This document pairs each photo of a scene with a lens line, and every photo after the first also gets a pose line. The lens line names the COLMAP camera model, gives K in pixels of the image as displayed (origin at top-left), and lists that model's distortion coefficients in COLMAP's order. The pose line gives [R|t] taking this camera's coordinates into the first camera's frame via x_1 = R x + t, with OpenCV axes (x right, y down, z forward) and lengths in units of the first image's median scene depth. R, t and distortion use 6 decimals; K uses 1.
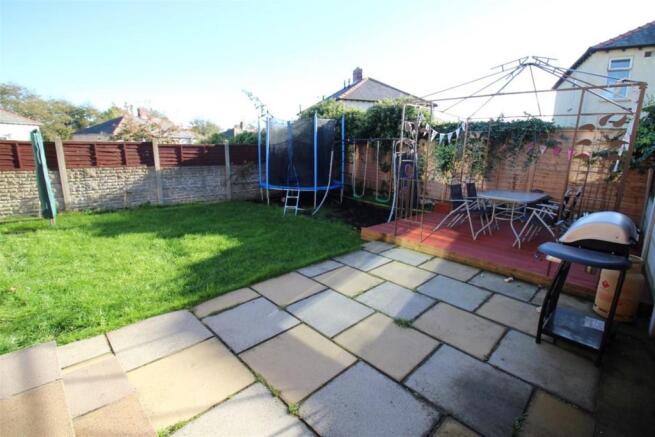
lens RADIAL K [[305.6, 0, 329.8], [0, 305.6, 216.8], [0, 0, 1]] dist [-0.008809, -0.005758]
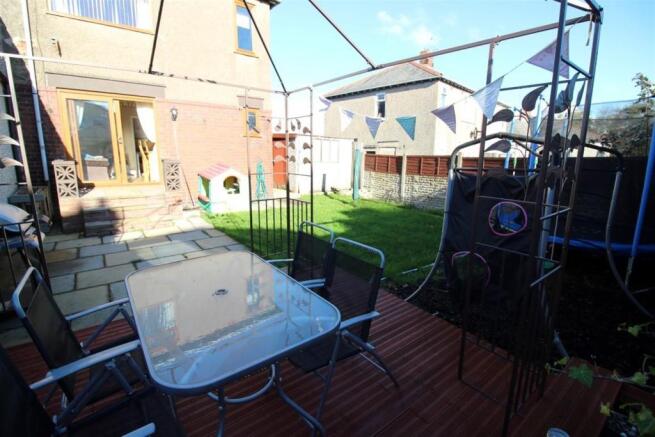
lens RADIAL K [[305.6, 0, 326.8], [0, 305.6, 214.6], [0, 0, 1]] dist [-0.008809, -0.005758]
pose [[-0.130874, 0.167821, -0.977092, 0.592548], [-0.233575, 0.952605, 0.194901, -0.157376], [0.963491, 0.253732, -0.085473, 0.738833]]
